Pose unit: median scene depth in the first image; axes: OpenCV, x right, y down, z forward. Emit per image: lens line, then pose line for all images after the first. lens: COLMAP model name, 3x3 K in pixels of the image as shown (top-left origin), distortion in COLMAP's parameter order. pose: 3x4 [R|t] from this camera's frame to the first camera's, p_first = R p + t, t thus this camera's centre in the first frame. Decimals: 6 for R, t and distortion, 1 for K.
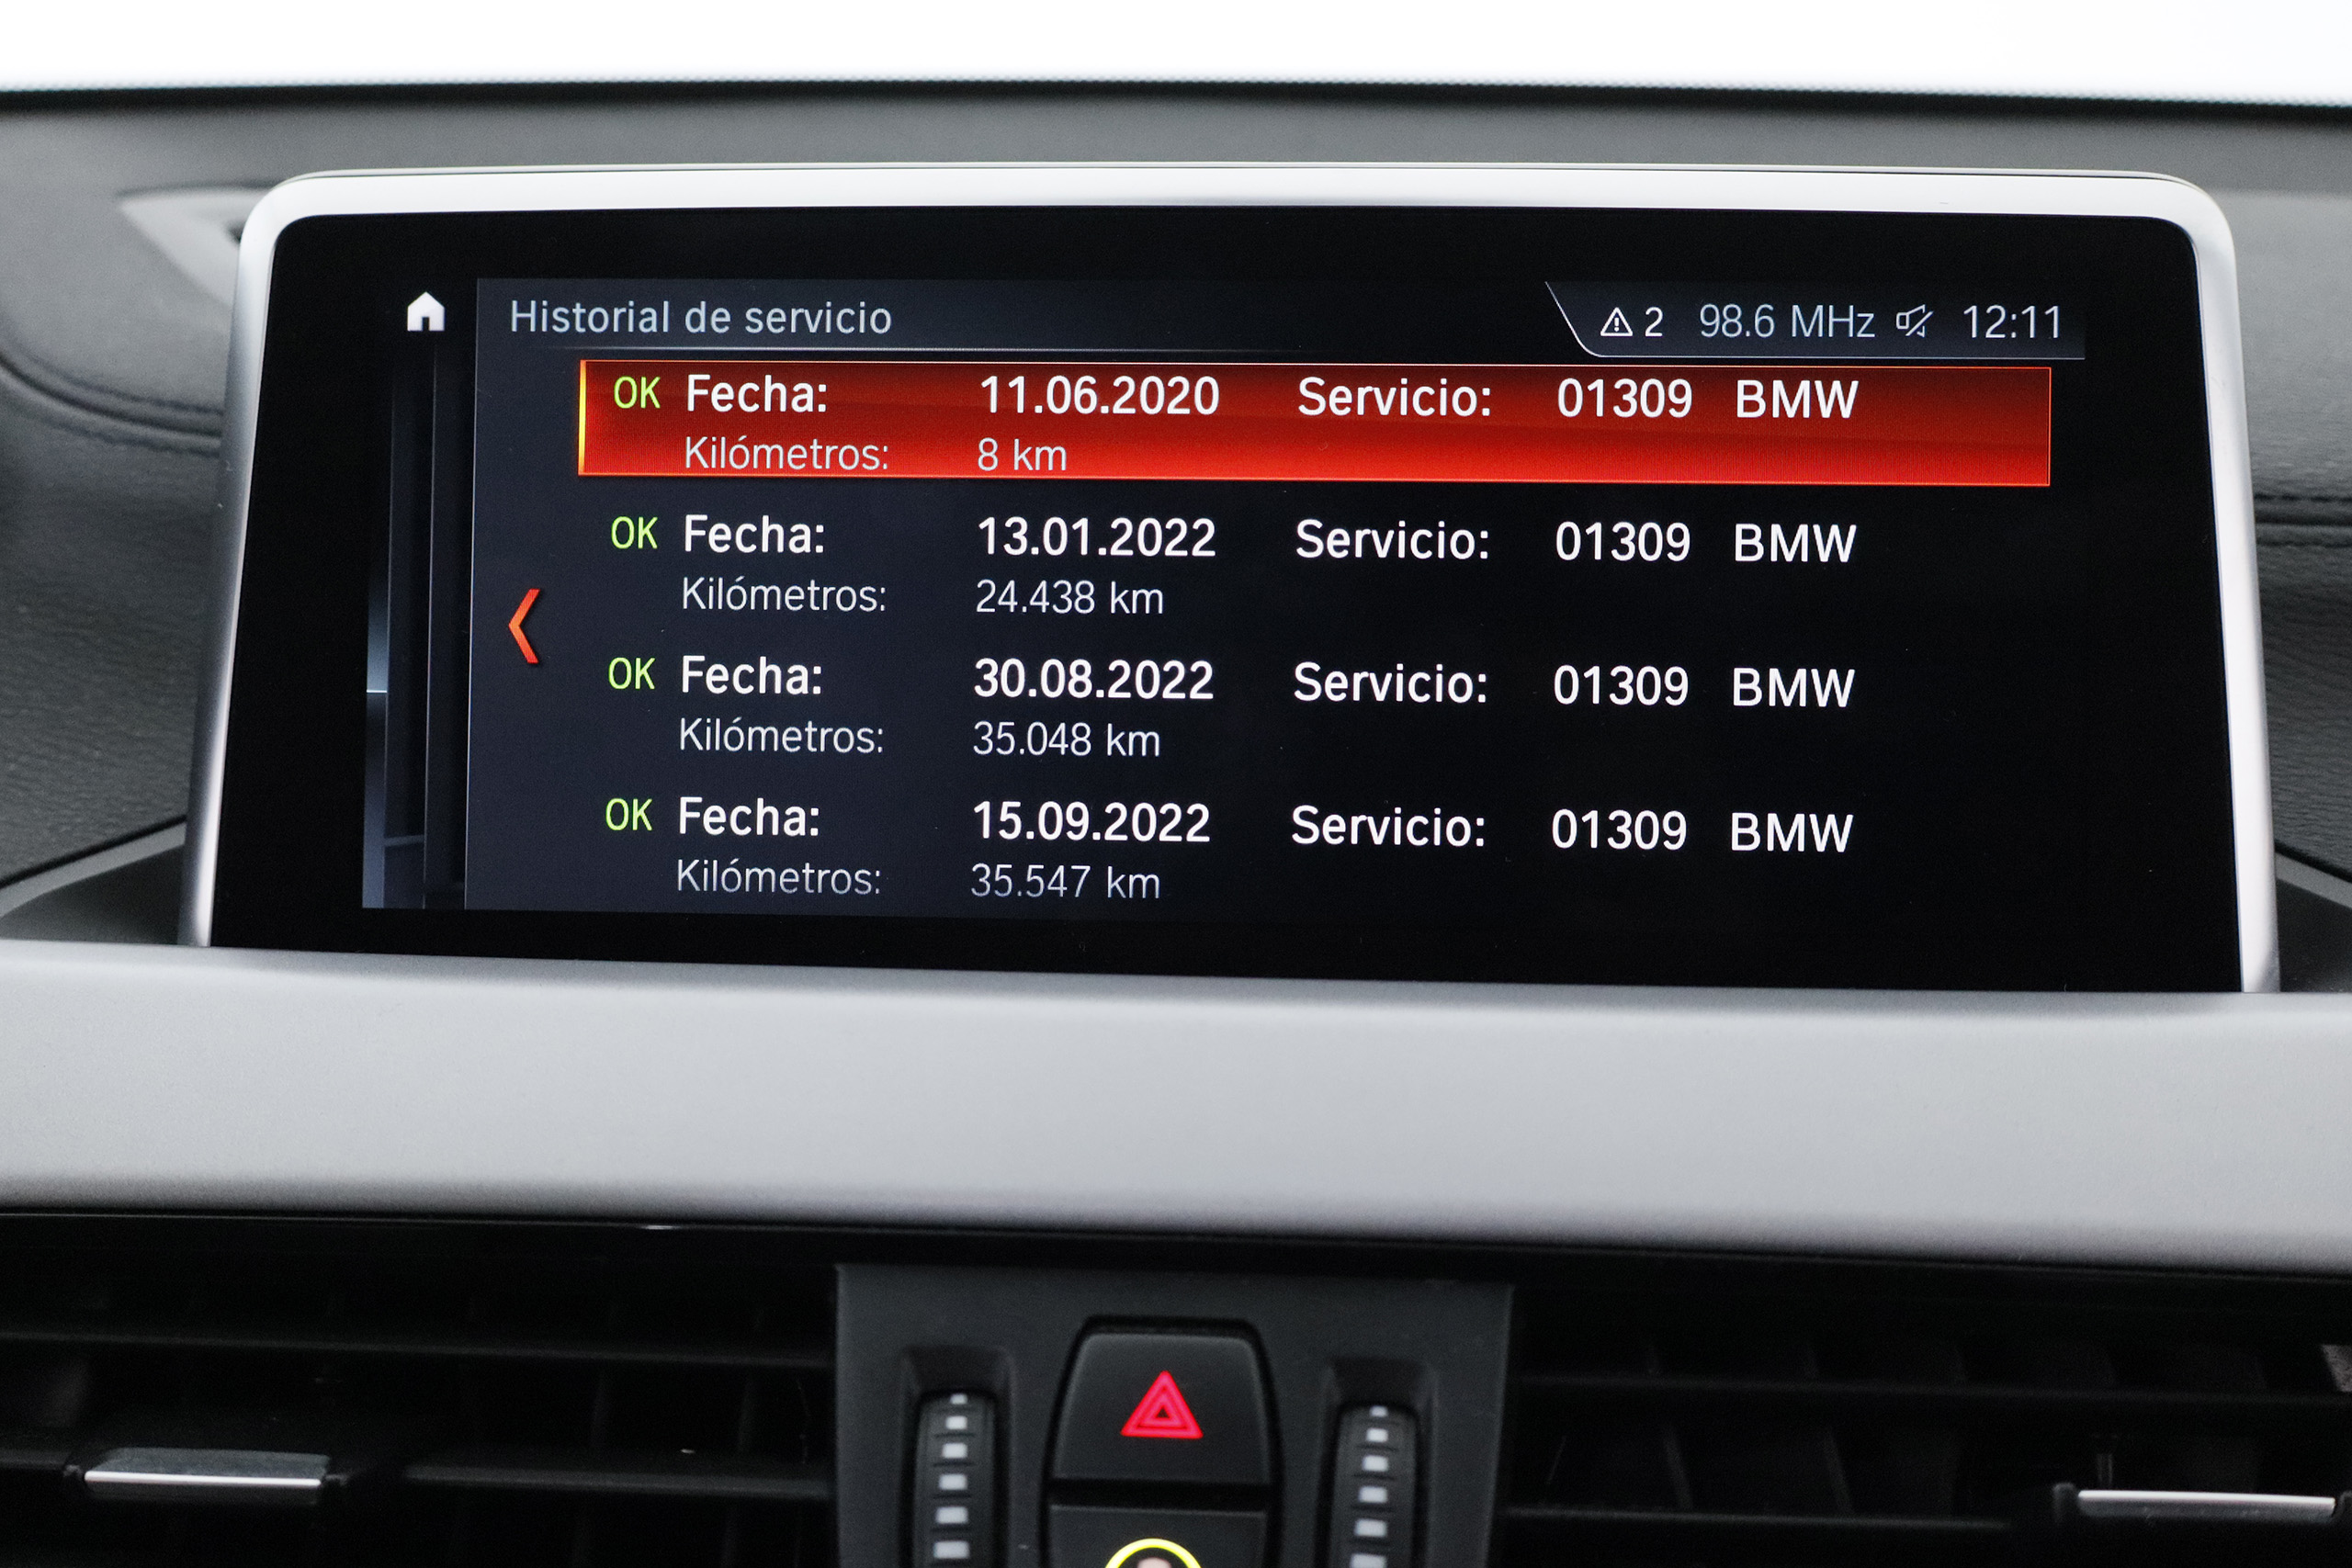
lens RADIAL K [[2778.5, 0, 1176.2], [0, 2778.5, 783.8], [0, 0, 1]] dist [0.005193, 0.000000]
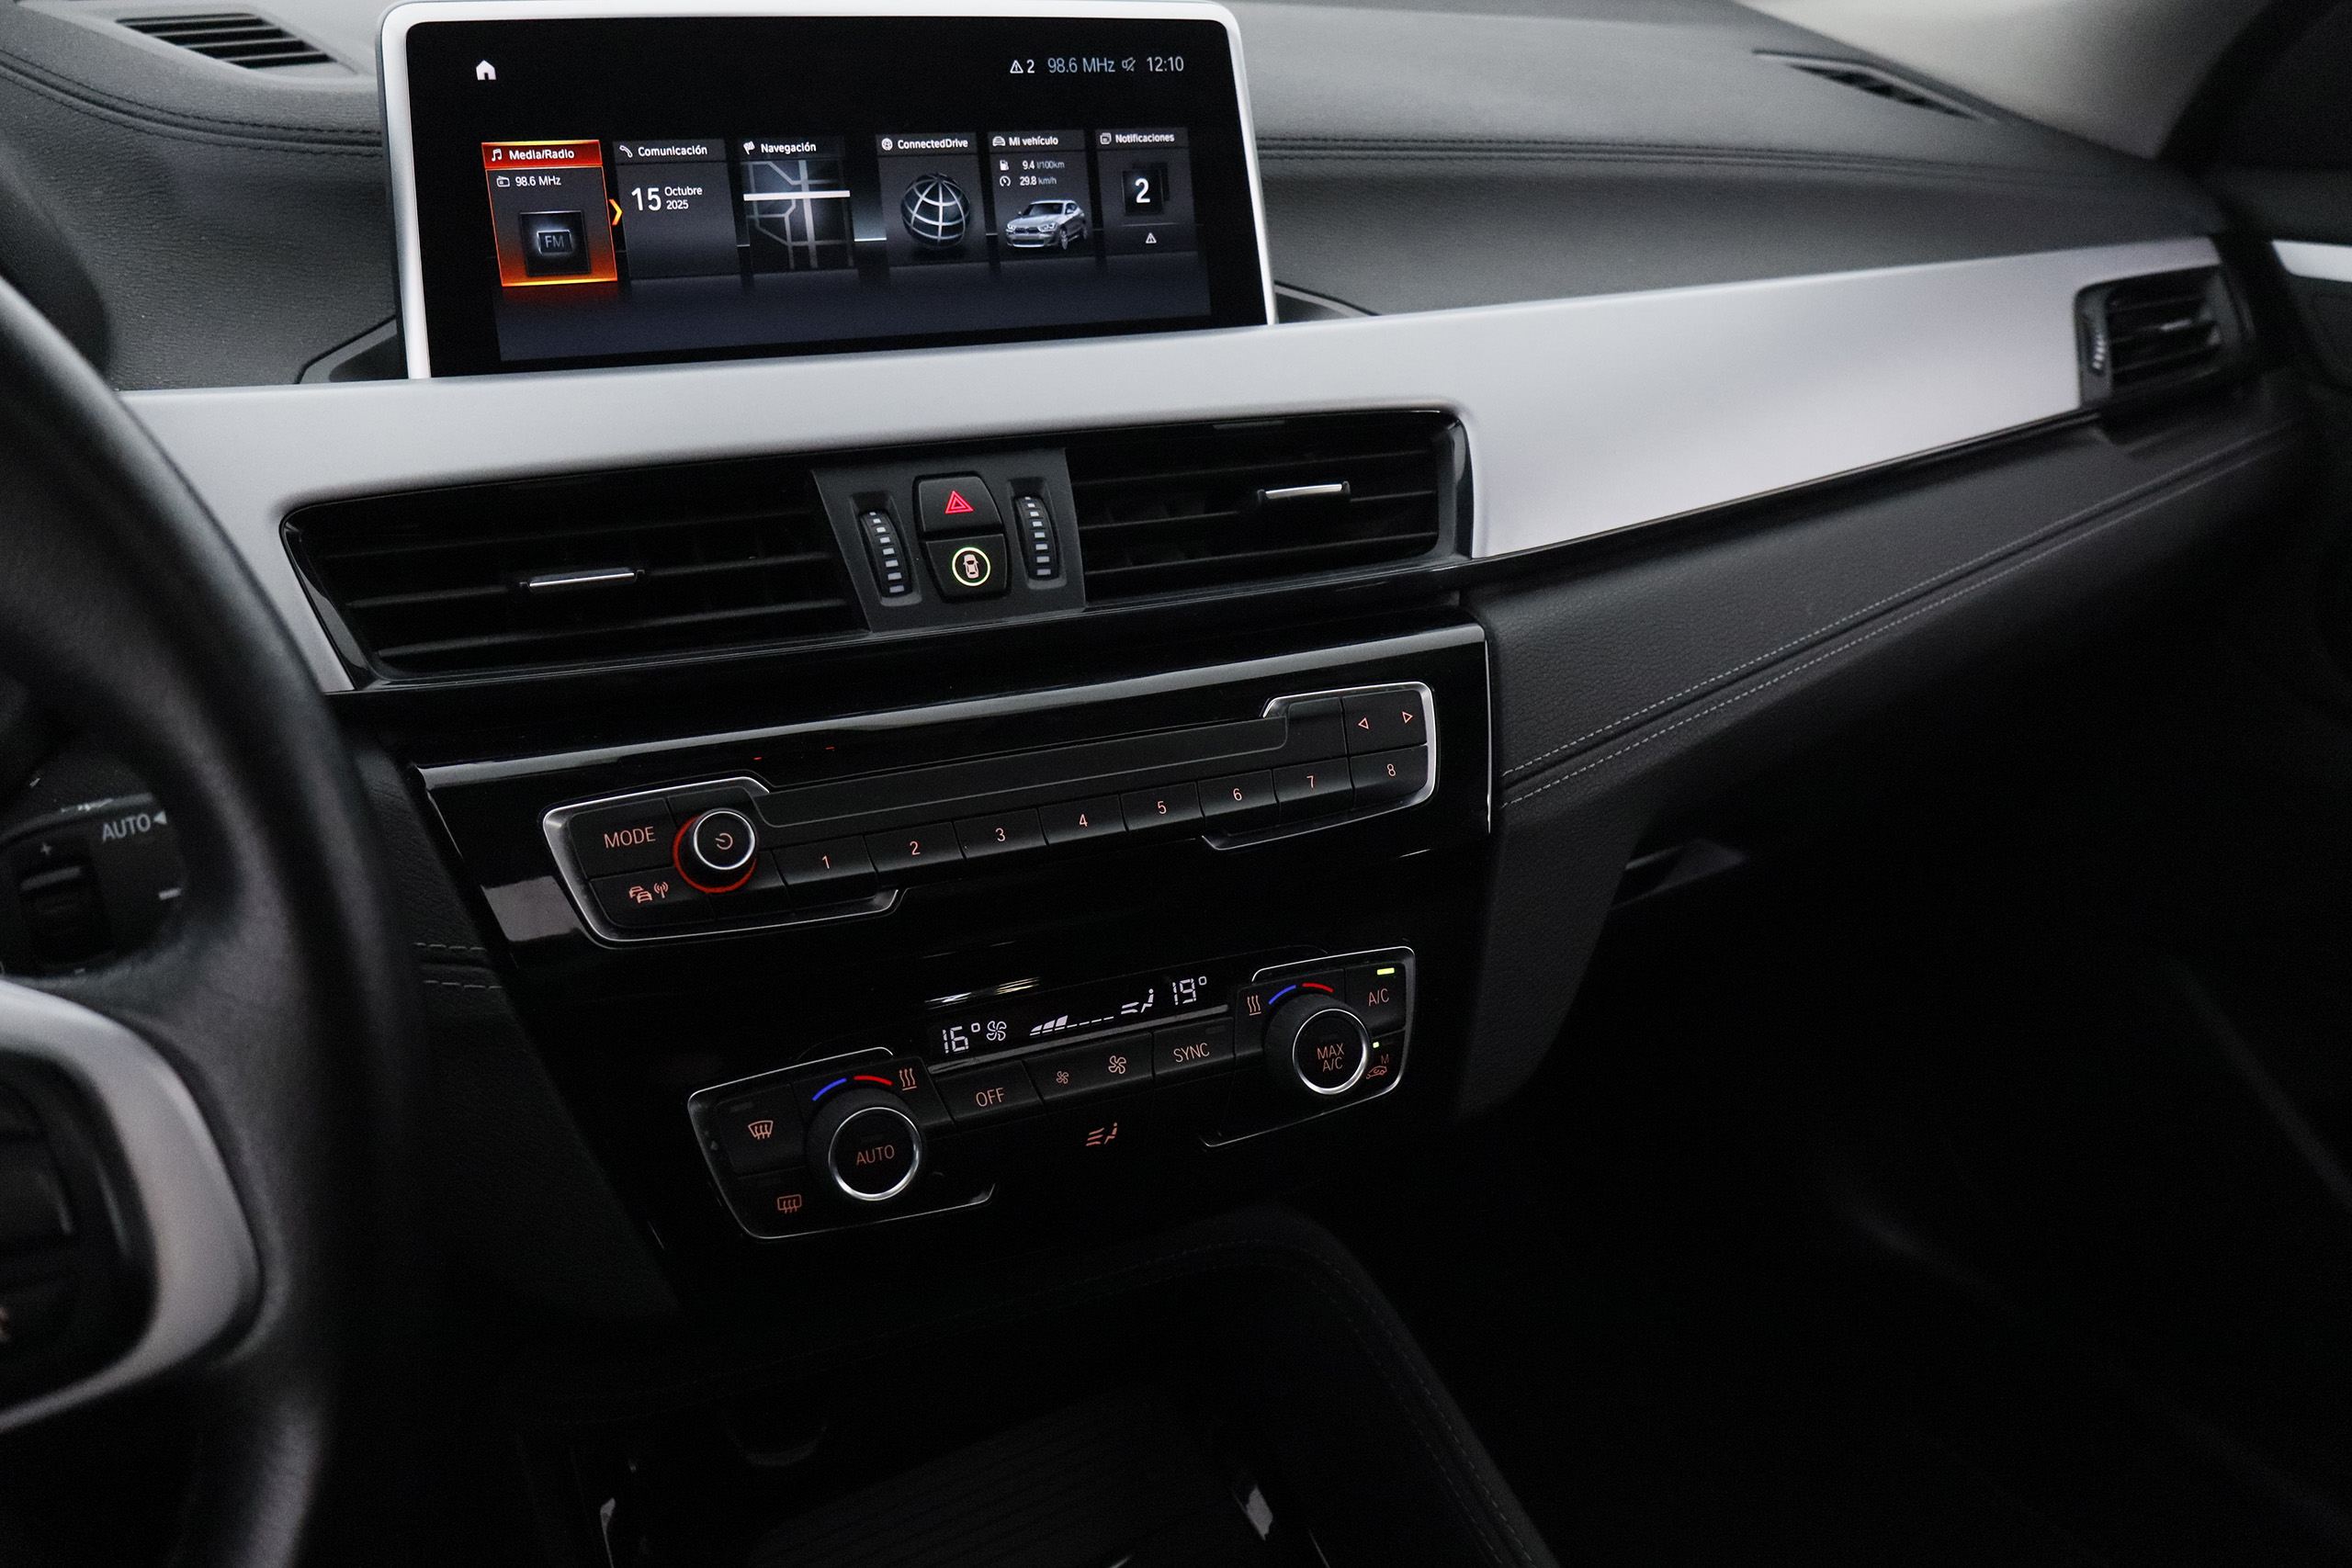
lens RADIAL K [[2042.4, 0, 1182.0], [0, 2042.4, 781.9], [0, 0, 1]] dist [-0.002304, 0.019551]
pose [[0.887589, -0.165905, 0.429723, -0.571448], [0.089159, 0.977123, 0.193085, 0.107331], [-0.451926, -0.133067, 0.882075, -0.688533]]
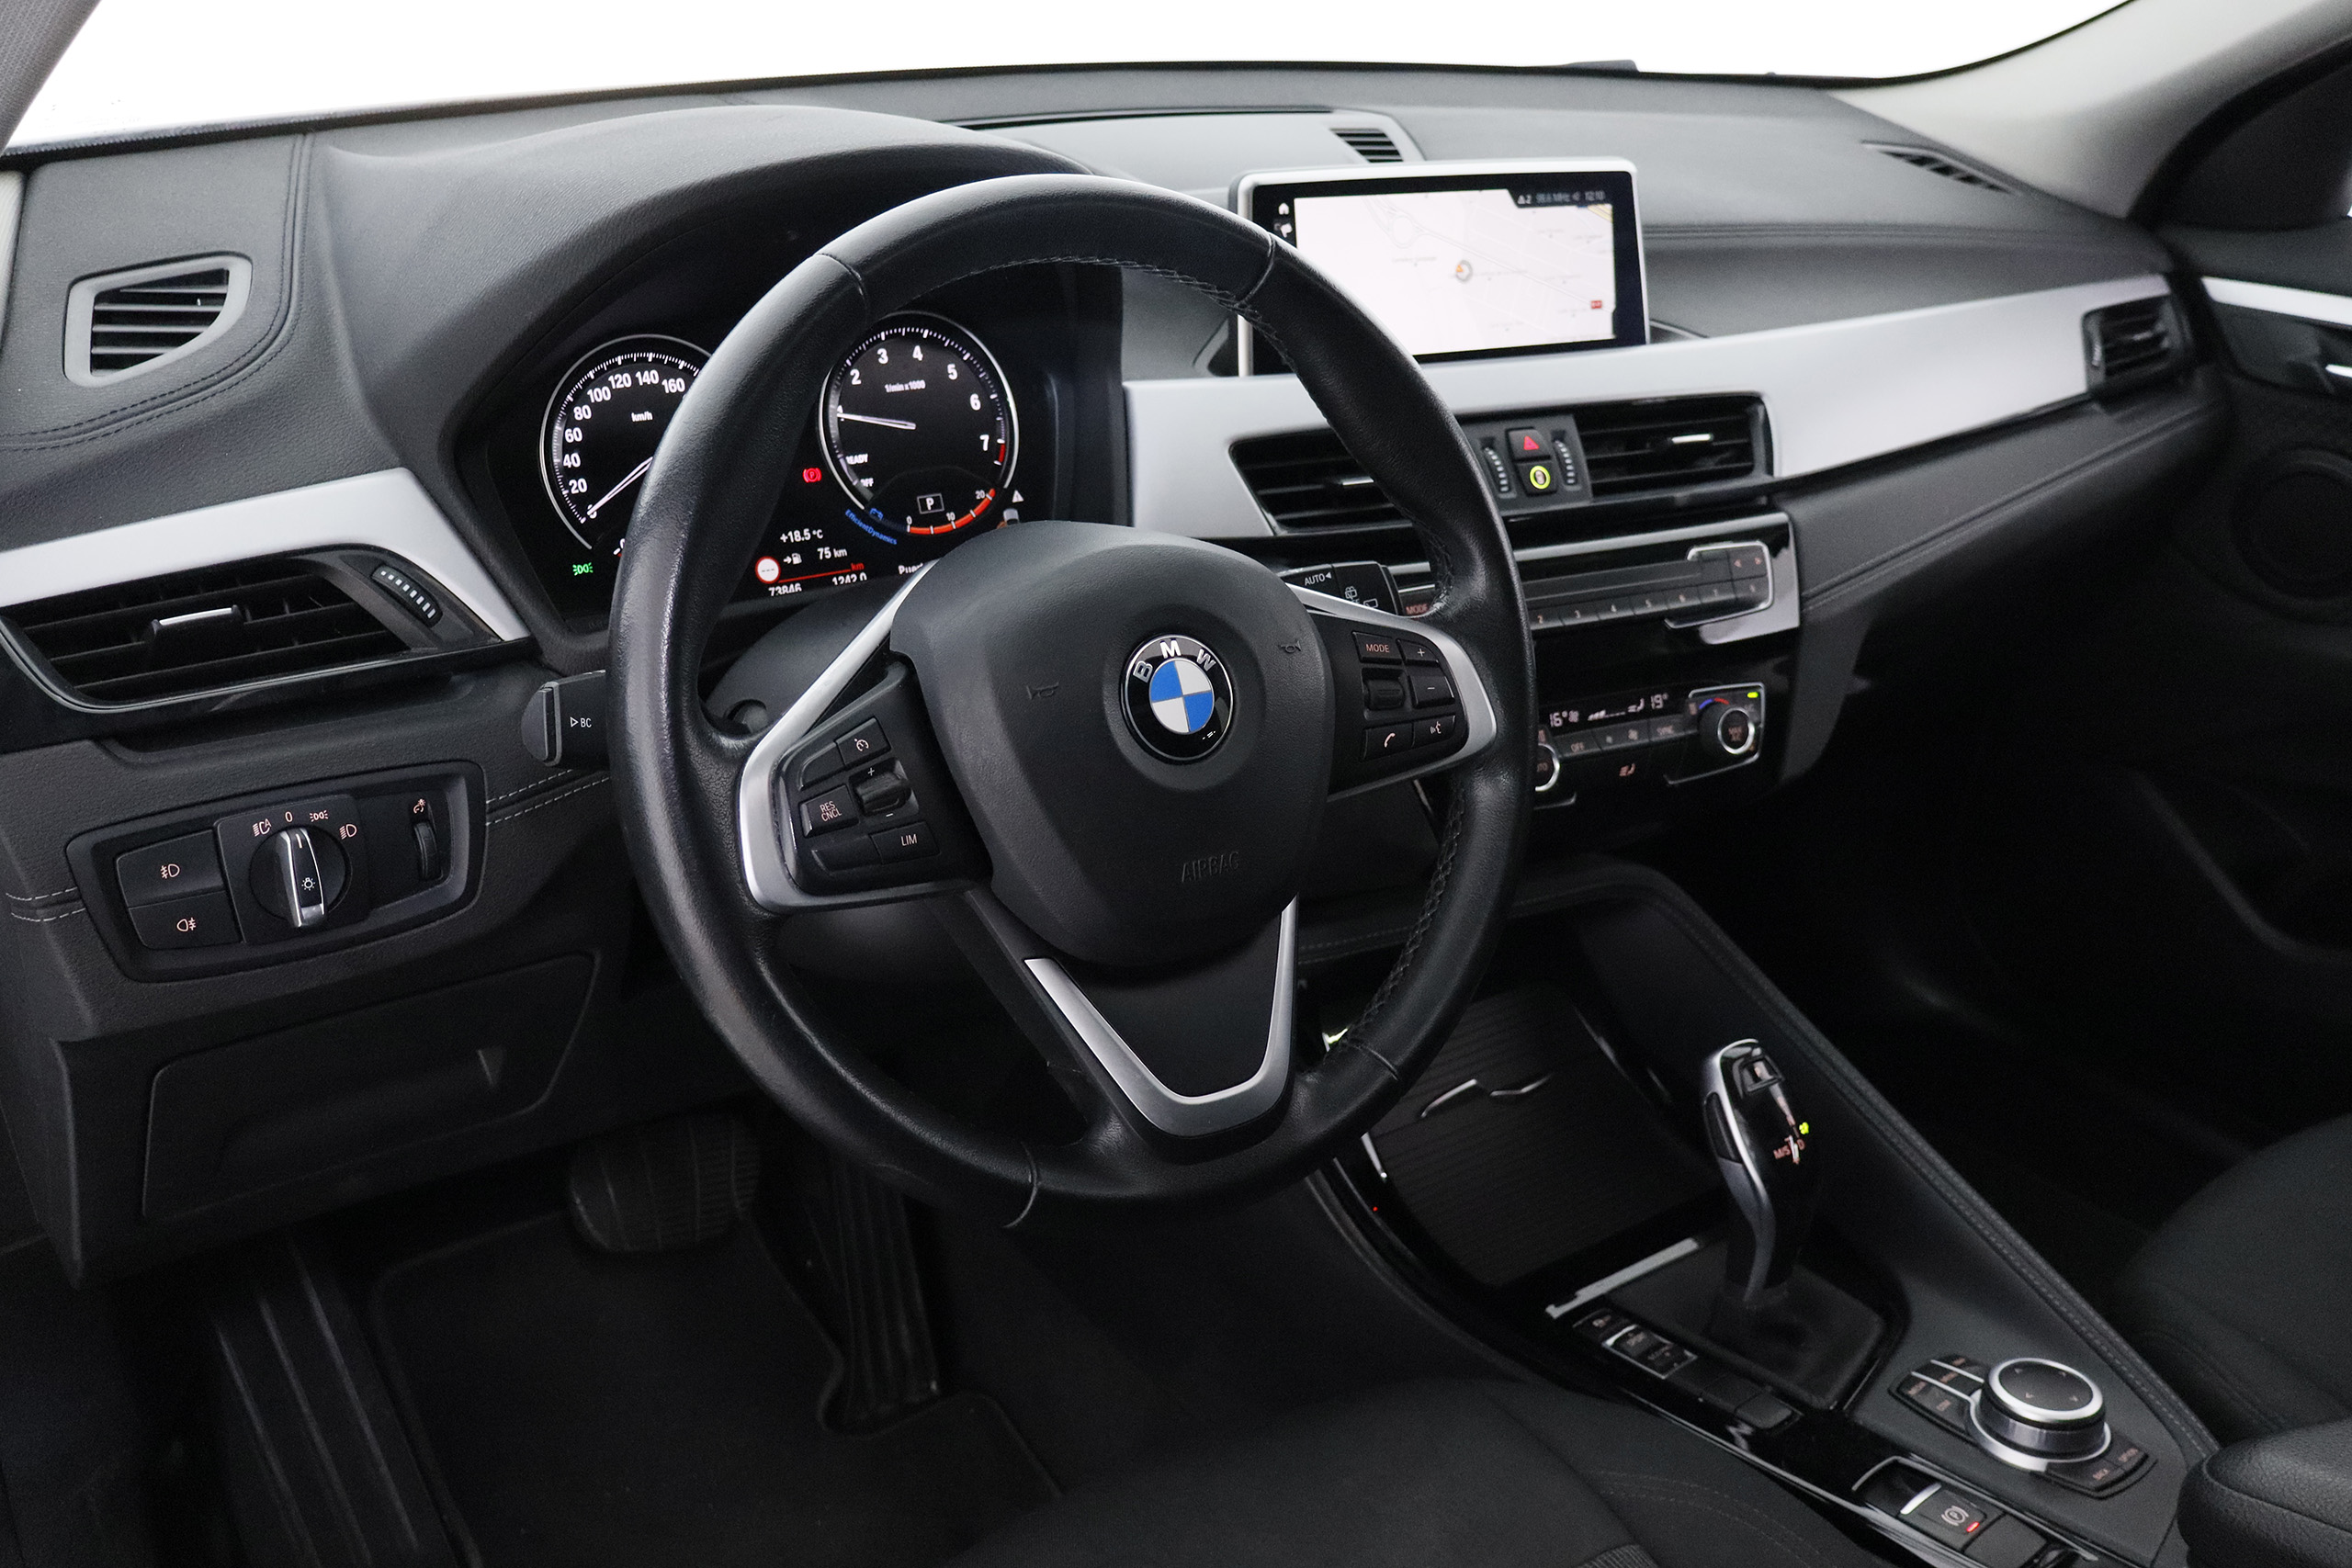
lens RADIAL K [[2305.6, 0, 1187.3], [0, 2305.6, 803.3], [0, 0, 1]] dist [0.046760, 0.000000]
pose [[0.845686, -0.174475, 0.504354, -2.225261], [0.078246, 0.975373, 0.206217, -0.035807], [-0.527913, -0.134931, 0.838511, -1.810208]]
